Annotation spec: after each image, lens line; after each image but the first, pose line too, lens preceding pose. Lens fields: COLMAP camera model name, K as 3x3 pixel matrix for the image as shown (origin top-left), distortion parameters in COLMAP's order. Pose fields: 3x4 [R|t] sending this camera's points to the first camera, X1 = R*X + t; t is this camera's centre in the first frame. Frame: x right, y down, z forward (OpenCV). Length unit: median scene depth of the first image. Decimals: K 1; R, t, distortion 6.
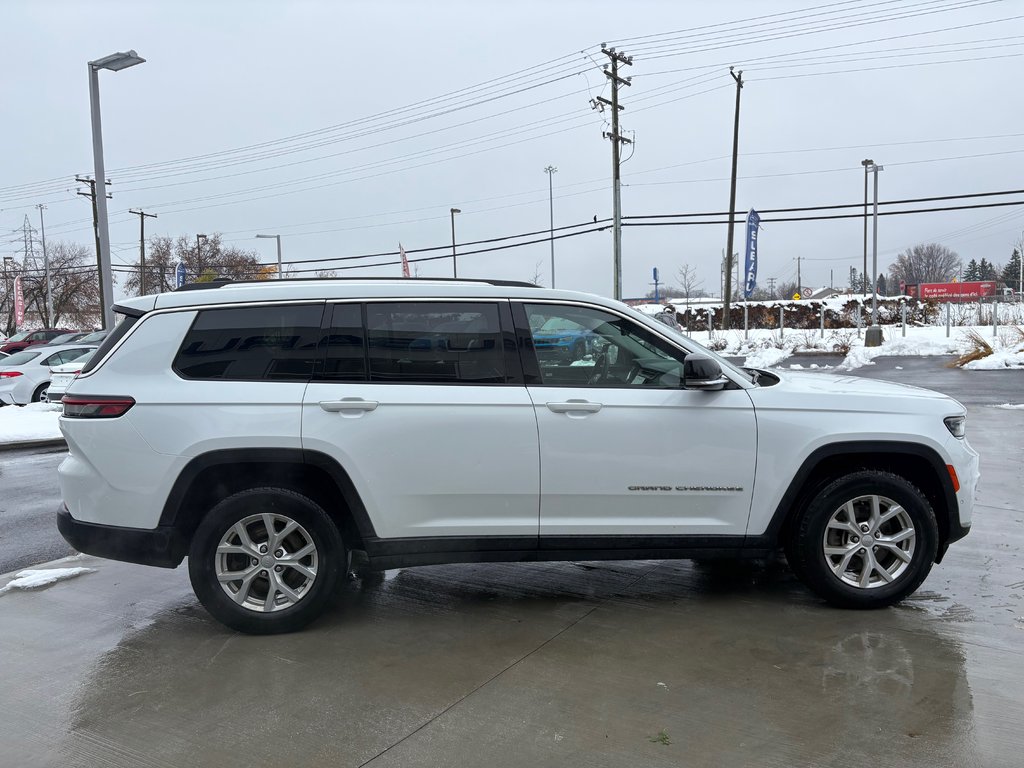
lens RADIAL K [[768.7, 0, 518.5], [0, 768.7, 394.2], [0, 0, 1]] dist [0.057691, -0.056114]
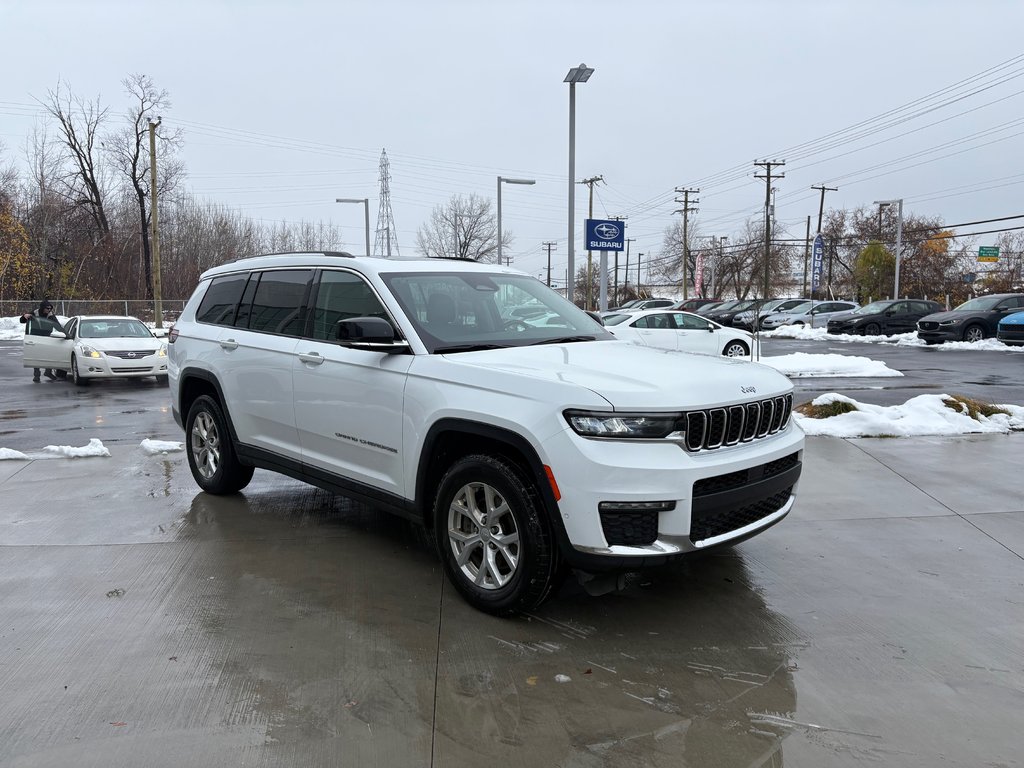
lens RADIAL K [[768.7, 0, 510.5], [0, 768.7, 384.8], [0, 0, 1]] dist [0.057691, -0.056114]
pose [[0.635452, 0.098775, -0.765797, 0.124479], [-0.080357, 0.994858, 0.061641, -0.004264], [0.767948, 0.022367, 0.640122, 0.049805]]
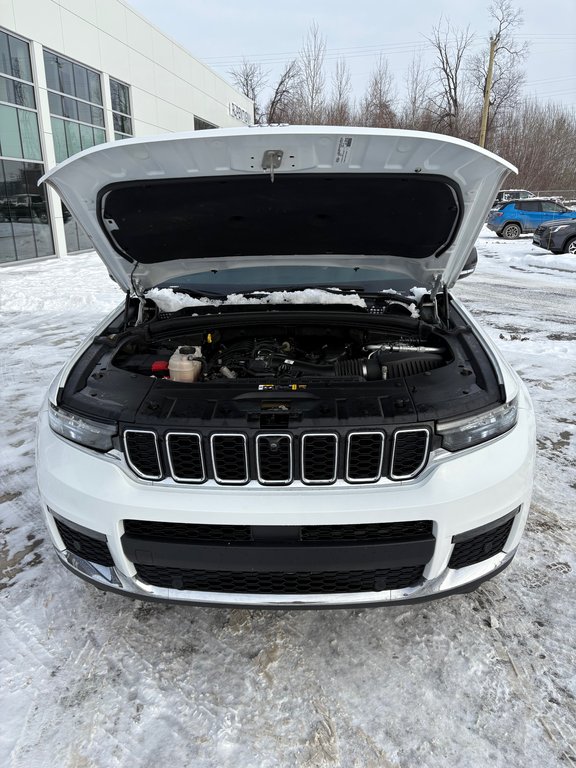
lens RADIAL K [[576.5, 0, 282.7], [0, 576.5, 383.7], [0, 0, 1]] dist [0.057691, -0.056114]
pose [[-0.101832, 0.327569, -0.939323, 0.113392], [-0.077615, 0.938738, 0.335779, -0.018292], [0.991769, 0.107099, -0.070170, 0.138045]]
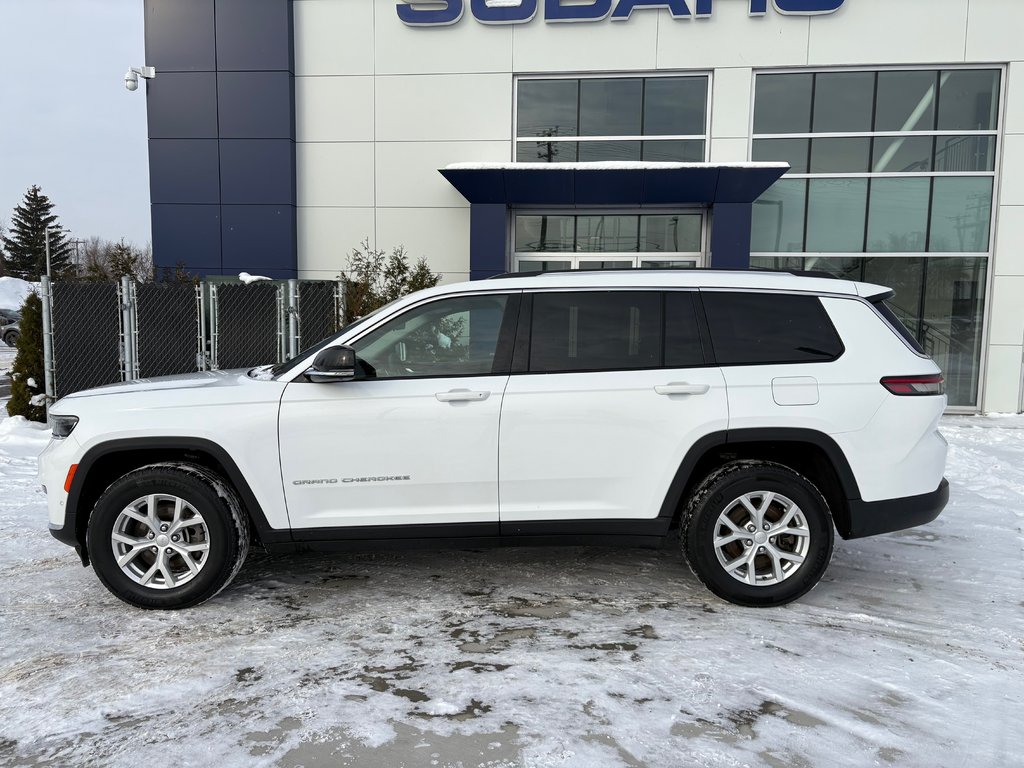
lens RADIAL K [[768.7, 0, 504.3], [0, 768.7, 388.3], [0, 0, 1]] dist [0.057691, -0.056114]
pose [[-0.998133, 0.009166, 0.060394, -0.008237], [0.019645, 0.984323, 0.175278, -0.022843], [-0.057841, 0.176137, -0.982665, 0.260156]]
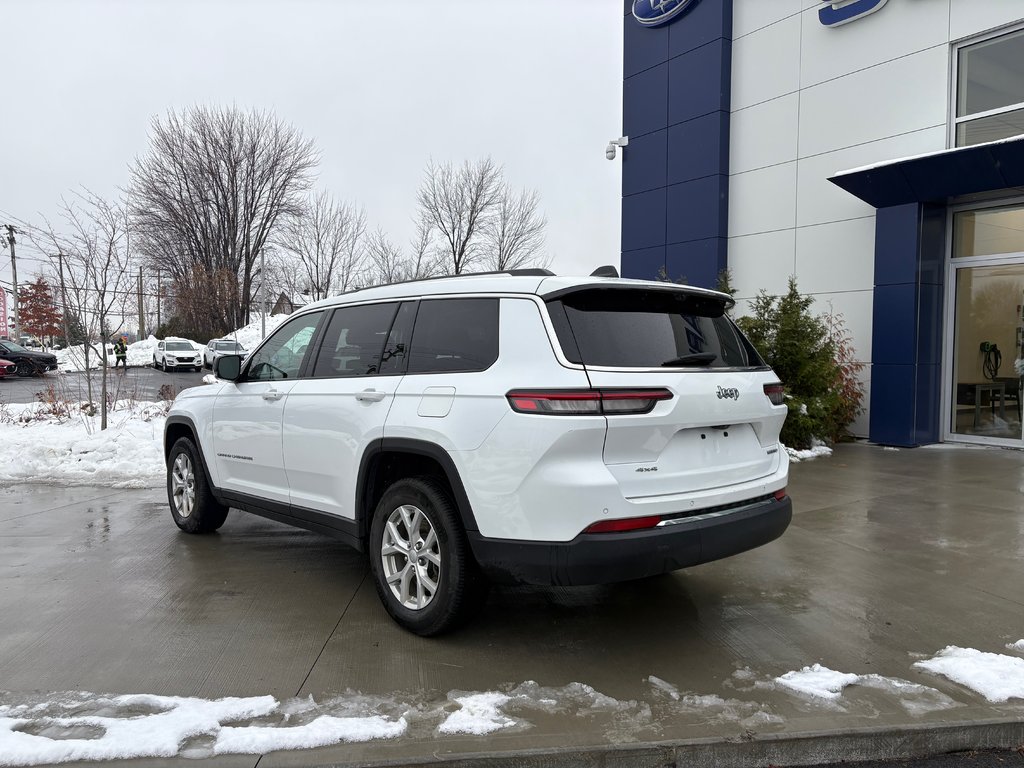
lens RADIAL K [[768.7, 0, 514.0], [0, 768.7, 382.8], [0, 0, 1]] dist [0.057691, -0.056114]
pose [[-0.603252, -0.006170, 0.797527, -0.126124], [0.084894, 0.993792, 0.071903, -0.011351], [-0.793020, 0.111081, -0.598983, 0.202597]]
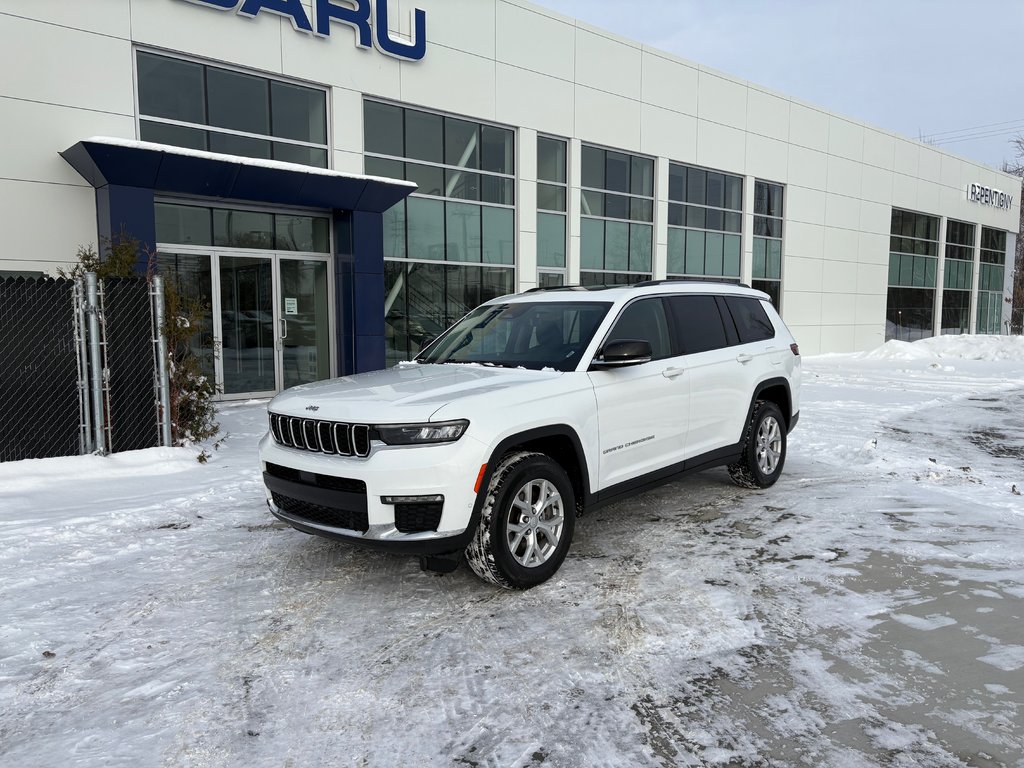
lens RADIAL K [[768.7, 0, 512.4], [0, 768.7, 383.8], [0, 0, 1]] dist [0.057691, -0.056114]
pose [[-0.713193, 0.091062, -0.695027, 0.129290], [-0.038629, 0.984913, 0.168681, -0.024692], [0.699902, 0.147150, -0.698916, 0.237210]]
